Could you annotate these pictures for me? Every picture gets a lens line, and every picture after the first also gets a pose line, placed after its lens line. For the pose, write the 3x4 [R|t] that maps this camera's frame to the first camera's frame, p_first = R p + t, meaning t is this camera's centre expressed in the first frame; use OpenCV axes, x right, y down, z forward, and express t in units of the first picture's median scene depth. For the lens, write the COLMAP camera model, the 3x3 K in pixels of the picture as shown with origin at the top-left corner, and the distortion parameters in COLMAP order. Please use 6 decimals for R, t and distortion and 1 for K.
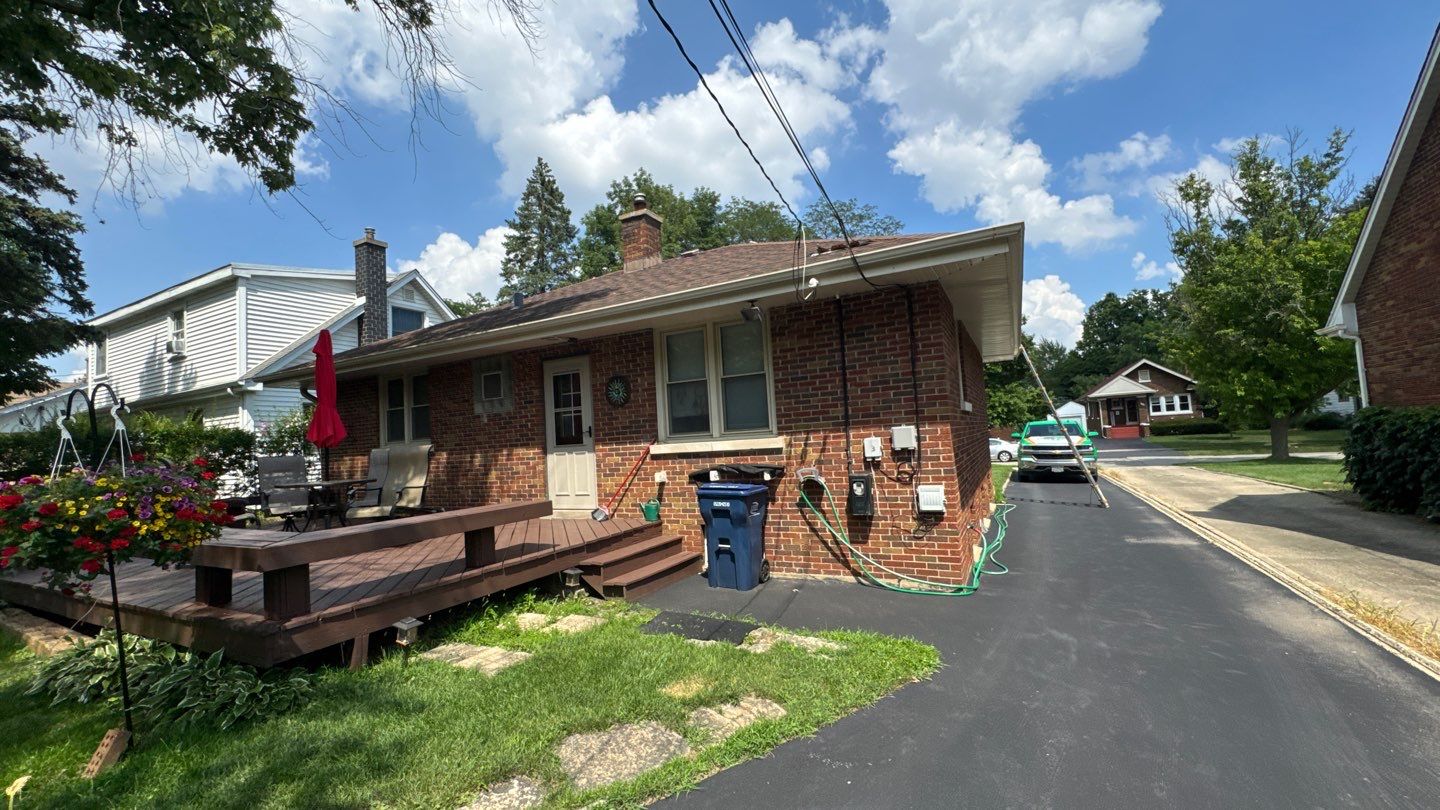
lens RADIAL K [[569.5, 0, 720.0], [0, 569.5, 405.0], [0, 0, 1]] dist [0.002083, 0.000171]
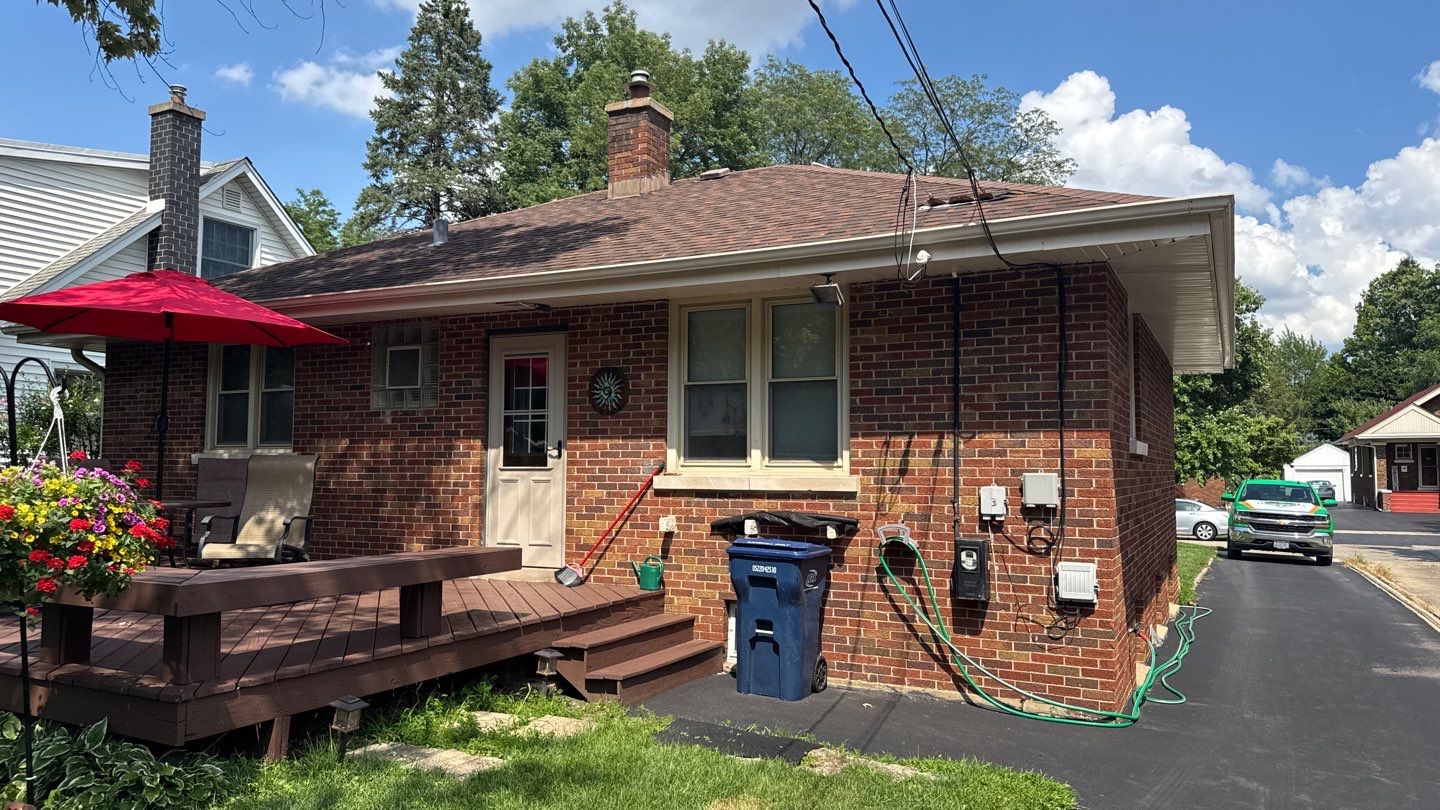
lens RADIAL K [[995.9, 0, 720.0], [0, 995.9, 405.0], [0, 0, 1]] dist [0.148498, -0.229855]
pose [[0.997928, 0.063745, 0.008727, -0.062384], [-0.063708, 0.997959, -0.004464, -0.010971], [-0.008993, 0.003899, 0.999952, -0.165464]]
